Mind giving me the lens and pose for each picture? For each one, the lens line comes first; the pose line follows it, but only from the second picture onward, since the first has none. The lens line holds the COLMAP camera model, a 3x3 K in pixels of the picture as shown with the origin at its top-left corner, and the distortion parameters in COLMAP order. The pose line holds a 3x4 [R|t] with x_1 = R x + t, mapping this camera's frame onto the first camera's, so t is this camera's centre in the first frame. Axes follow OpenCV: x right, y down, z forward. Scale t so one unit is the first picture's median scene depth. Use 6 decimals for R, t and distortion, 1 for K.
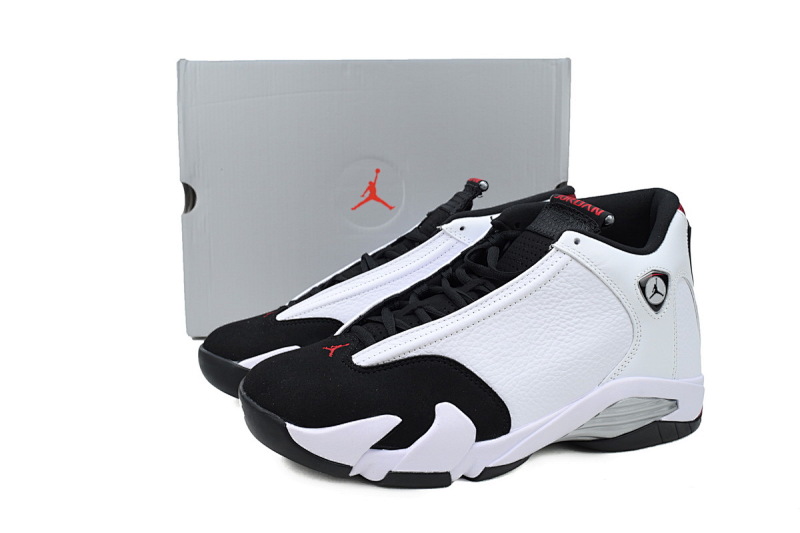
lens RADIAL K [[679.6, 0, 400.0], [0, 679.6, 266.5], [0, 0, 1]] dist [0.002381, -0.000142]
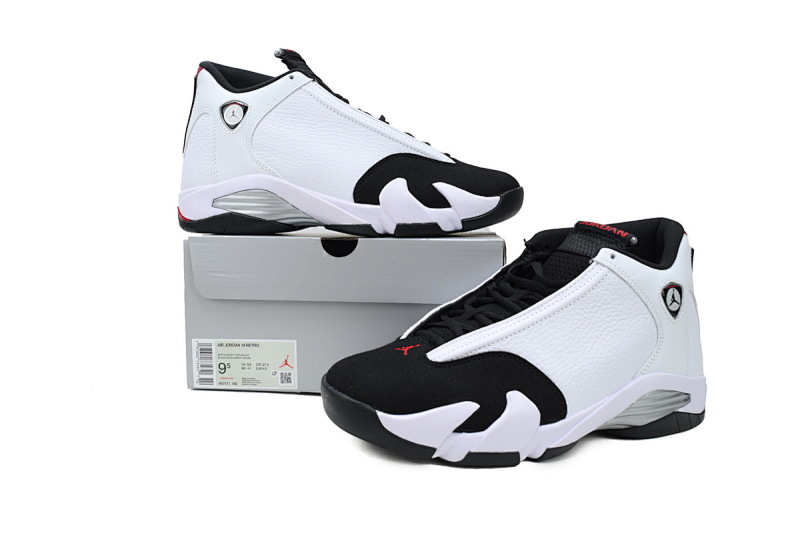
lens RADIAL K [[679.6, 0, 400.0], [0, 679.6, 266.5], [0, 0, 1]] dist [0.002381, -0.000142]
pose [[0.991528, 0.014512, 0.129077, -0.263364], [-0.003870, 0.996599, -0.082317, 0.080350], [-0.129832, 0.081120, 0.988212, -0.125708]]
